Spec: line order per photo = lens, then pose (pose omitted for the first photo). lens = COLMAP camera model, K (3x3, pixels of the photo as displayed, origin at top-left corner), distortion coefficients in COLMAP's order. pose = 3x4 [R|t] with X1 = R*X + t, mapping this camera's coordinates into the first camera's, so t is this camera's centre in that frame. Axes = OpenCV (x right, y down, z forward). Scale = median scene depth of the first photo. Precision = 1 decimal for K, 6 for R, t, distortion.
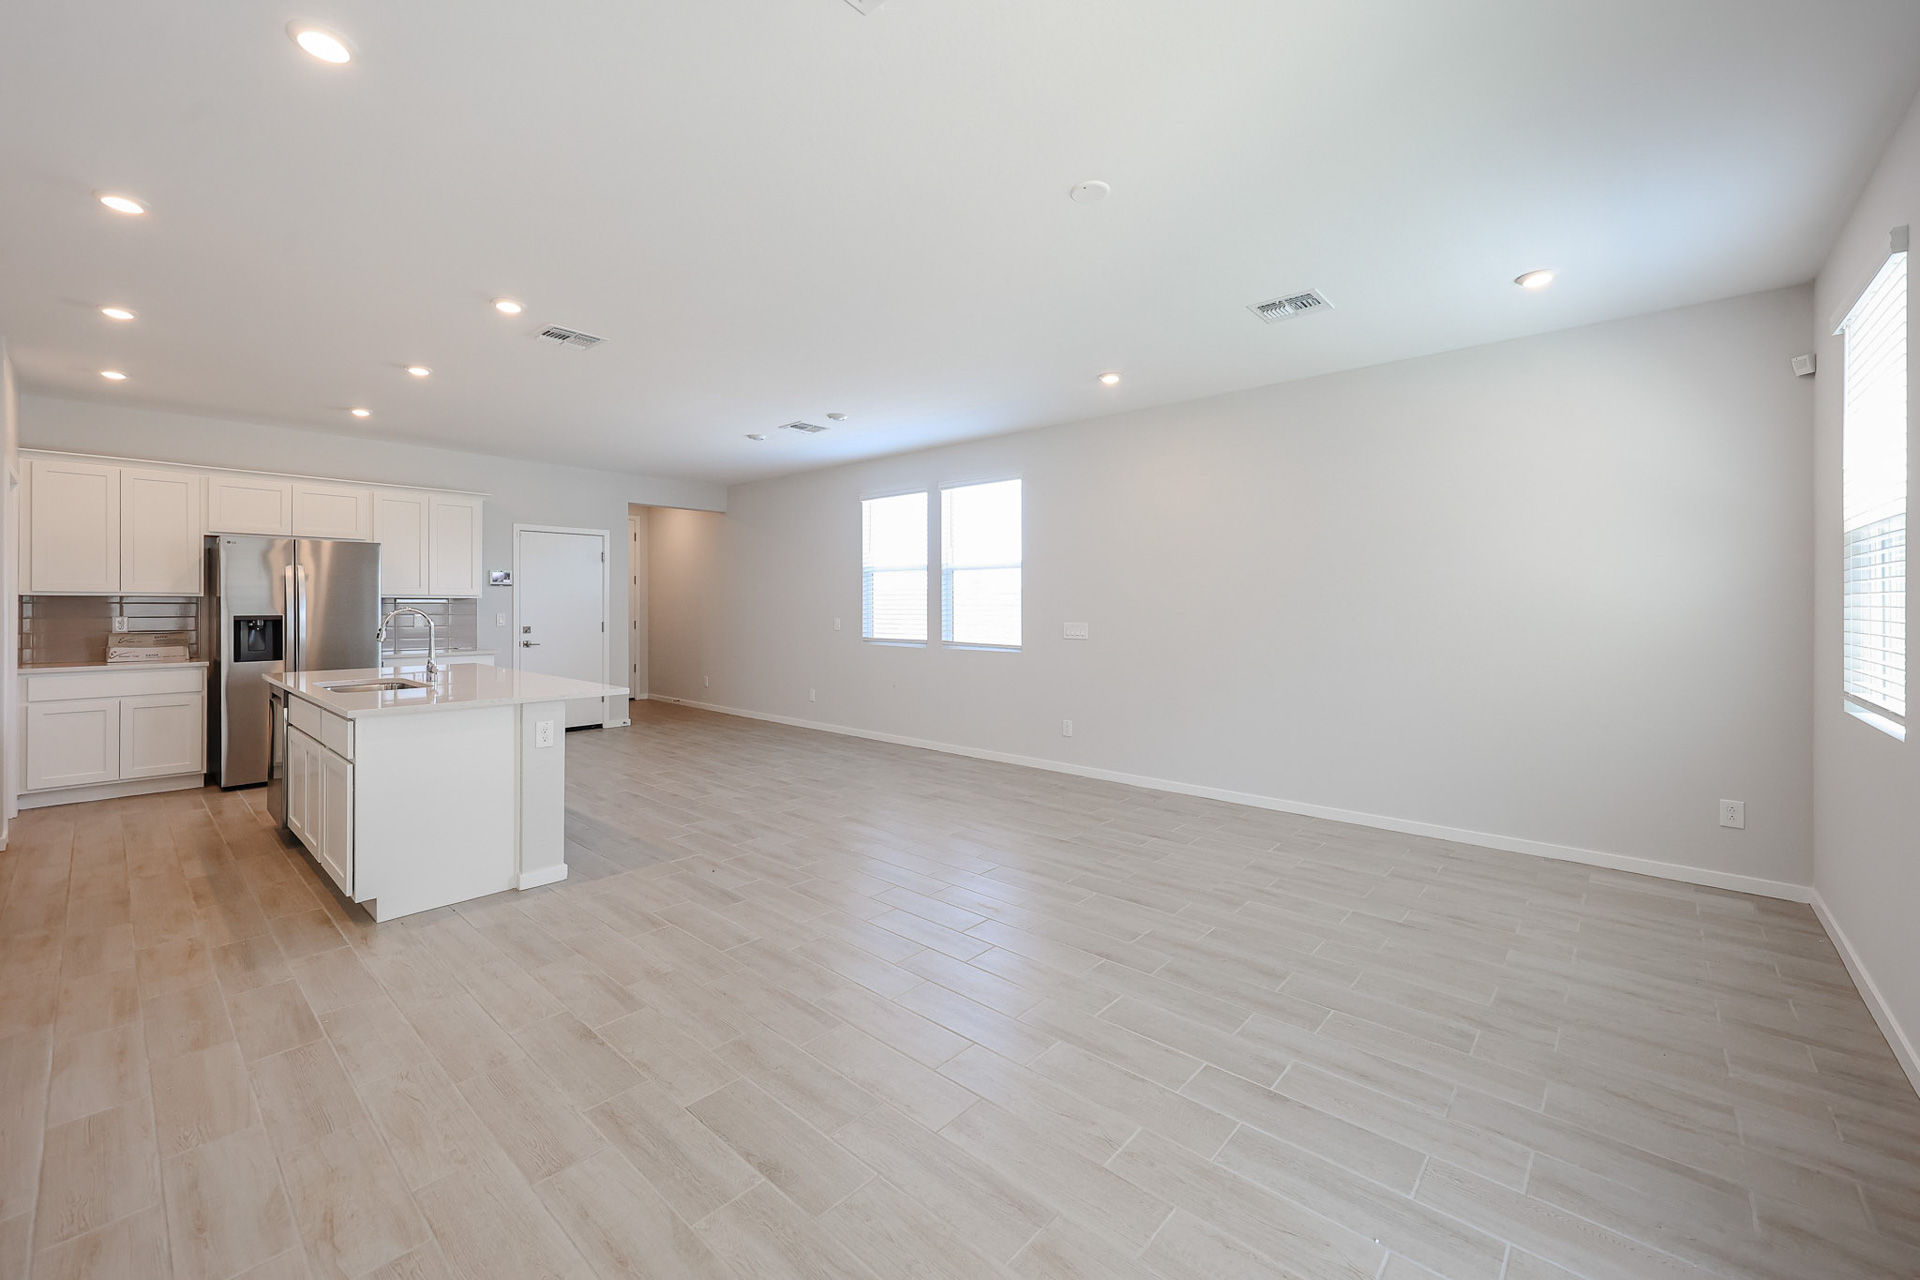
lens RADIAL K [[764.0, 0, 954.9], [0, 764.0, 602.0], [0, 0, 1]] dist [-0.002198, 0.000476]
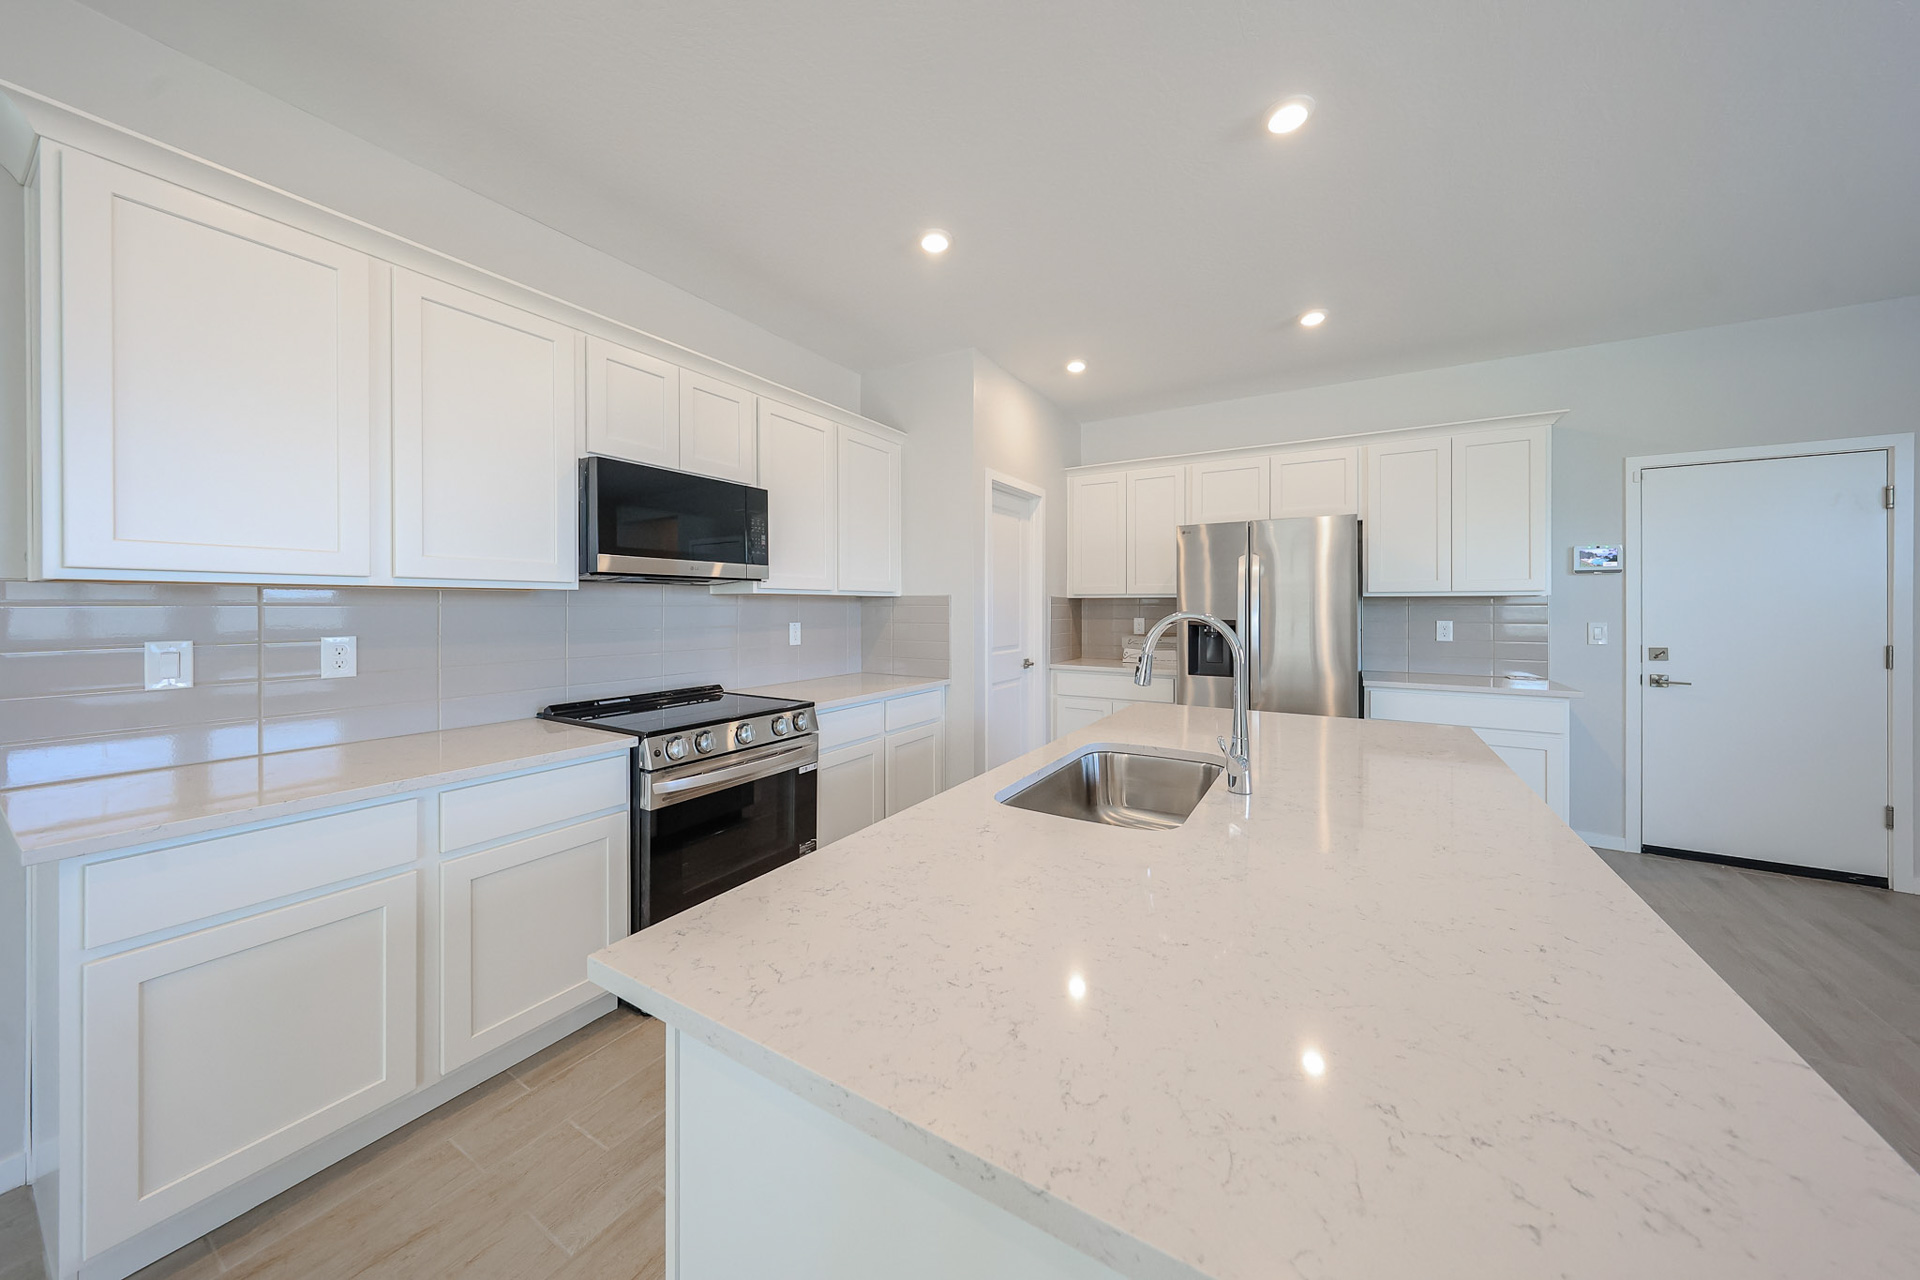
lens RADIAL K [[634.7, 0, 953.3], [0, 634.7, 608.6], [0, 0, 1]] dist [0.001019, -0.000159]
pose [[0.175835, 0.003295, -0.984414, -0.296368], [0.002715, 0.999989, 0.003832, 0.002580], [0.984416, -0.003346, 0.175824, 0.616139]]
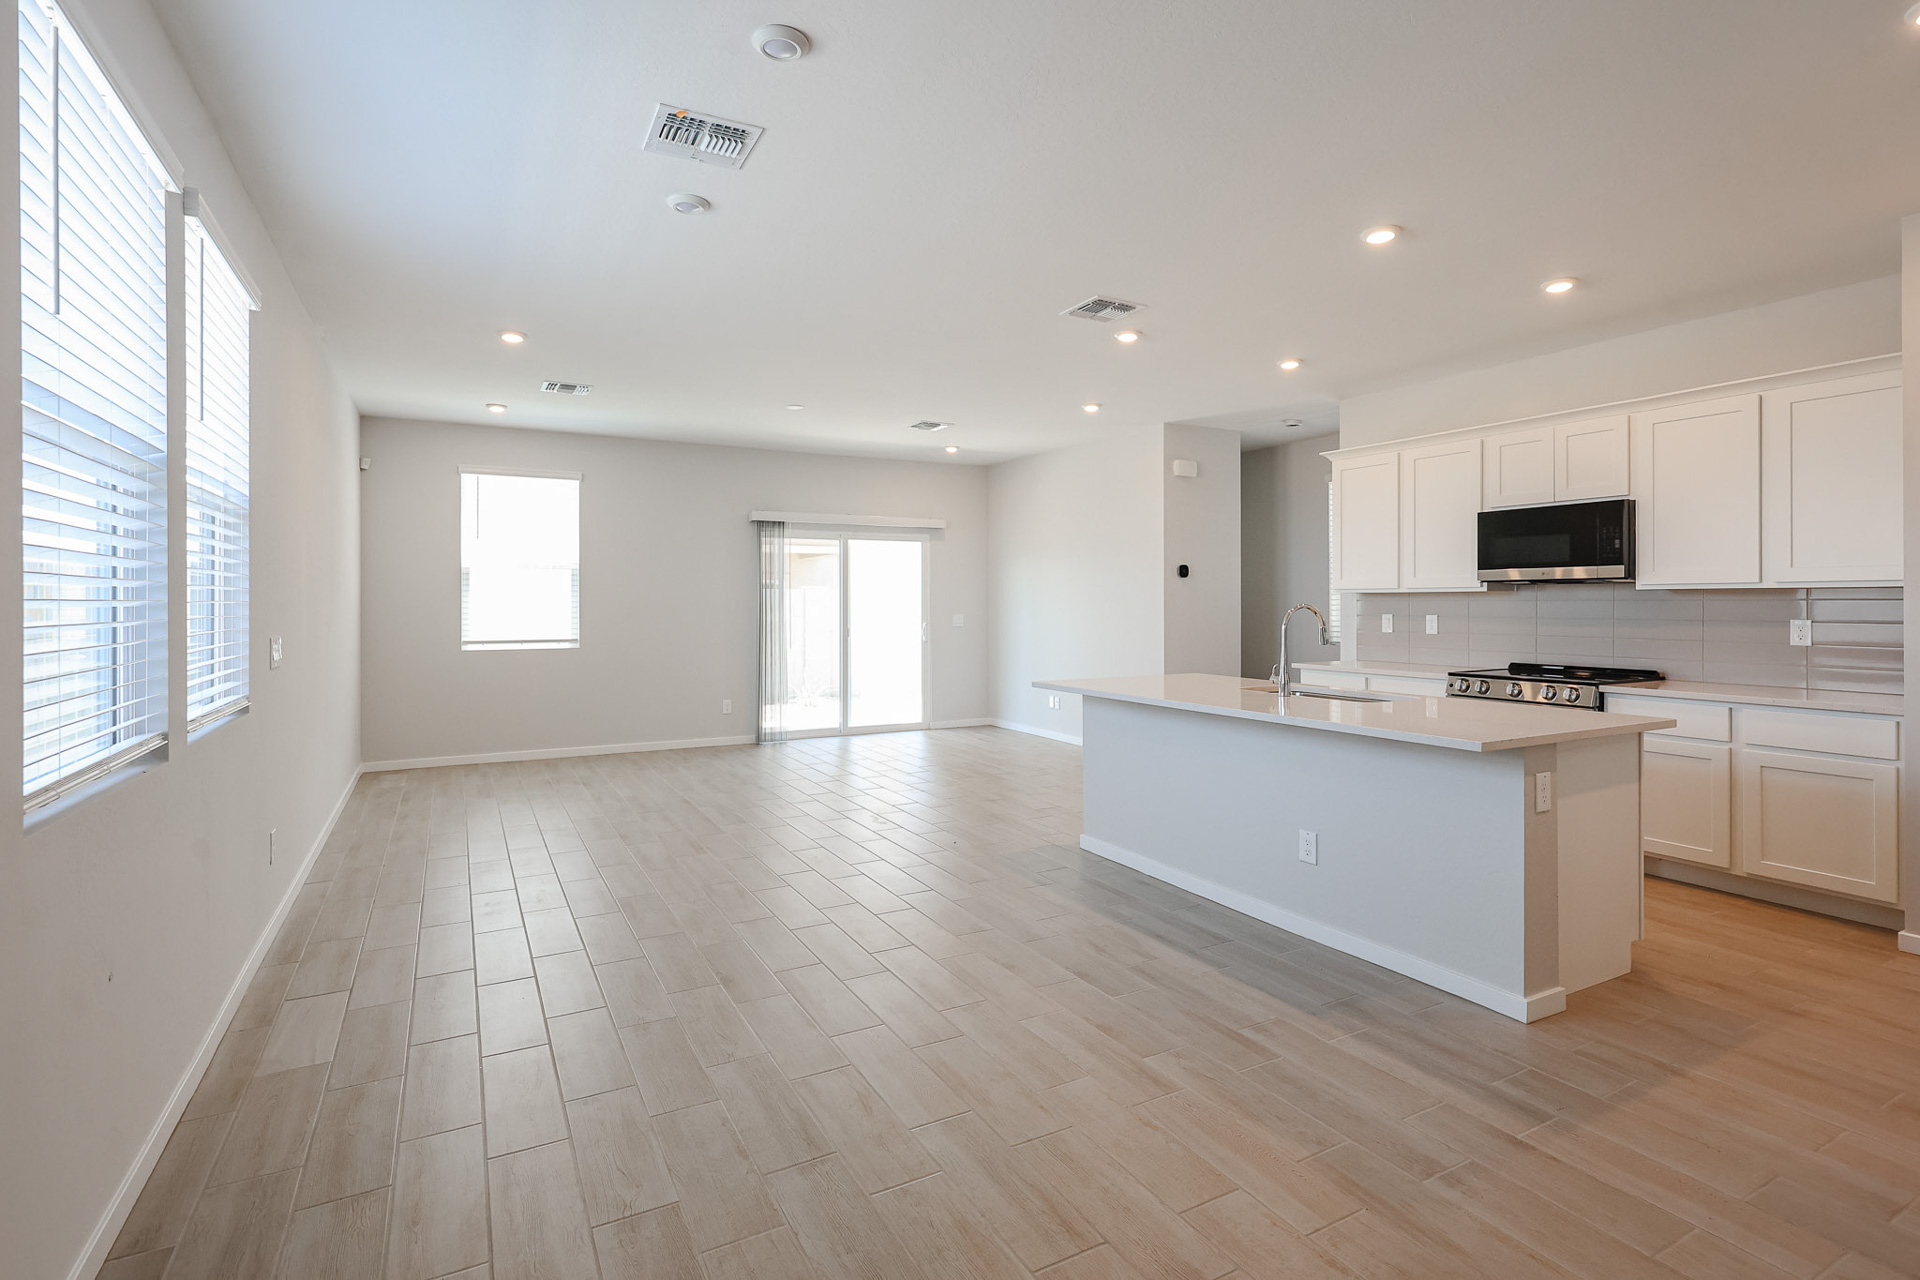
lens RADIAL K [[935.3, 0, 947.5], [0, 935.3, 598.3], [0, 0, 1]] dist [0.012016, -0.002984]
pose [[-0.939501, 0.001410, 0.342542, -0.541246], [-0.000684, 0.999982, -0.005991, 0.005588], [-0.342544, -0.005863, -0.939483, 1.593782]]
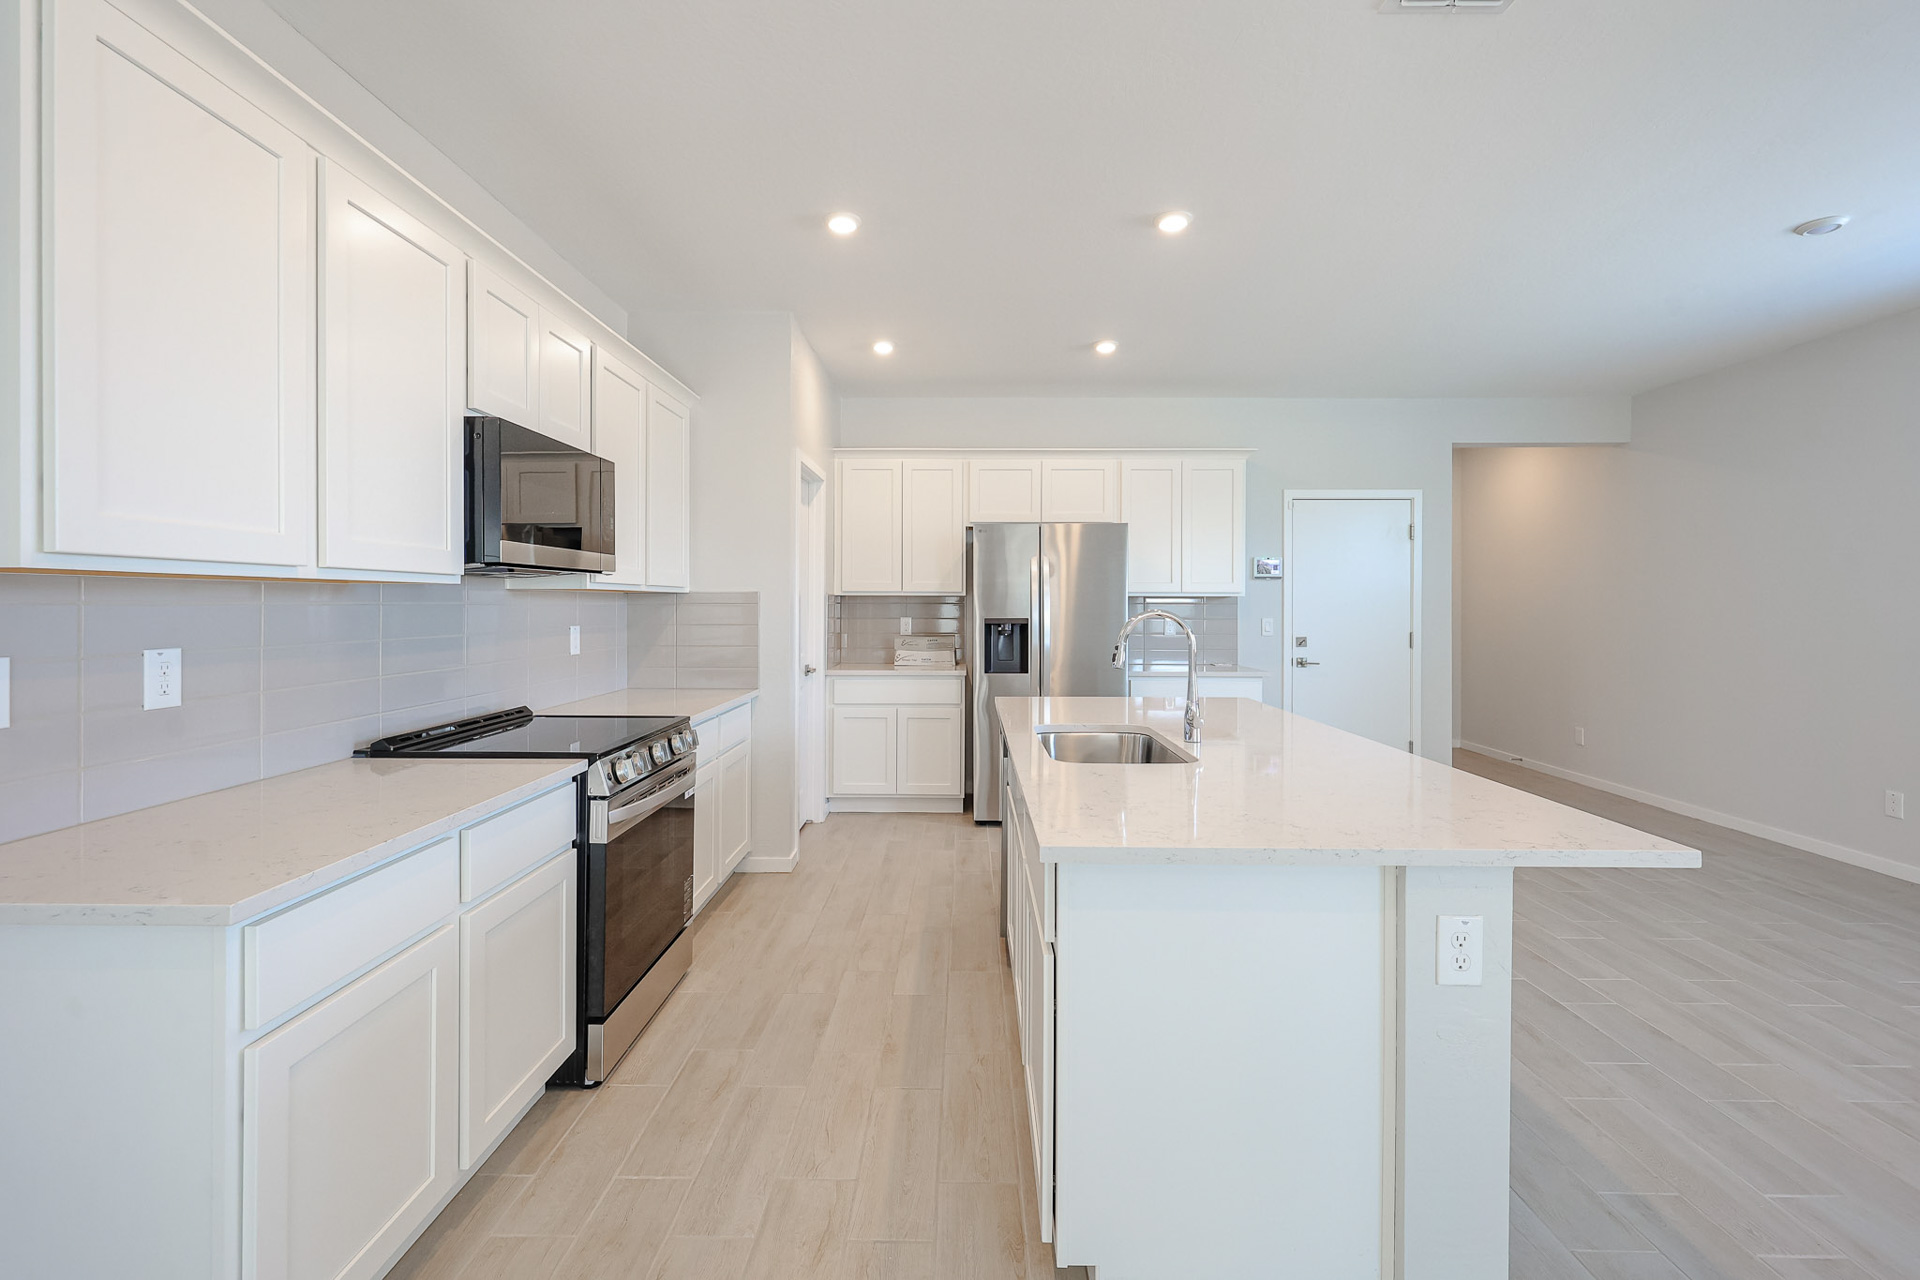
lens RADIAL K [[847.3, 0, 954.6], [0, 847.3, 608.2], [0, 0, 1]] dist [0.003591, -0.000959]
pose [[0.653351, 0.003418, -0.757047, -0.257190], [0.001420, 0.999983, 0.005740, 0.001393], [0.757054, -0.004826, 0.653335, 0.361452]]
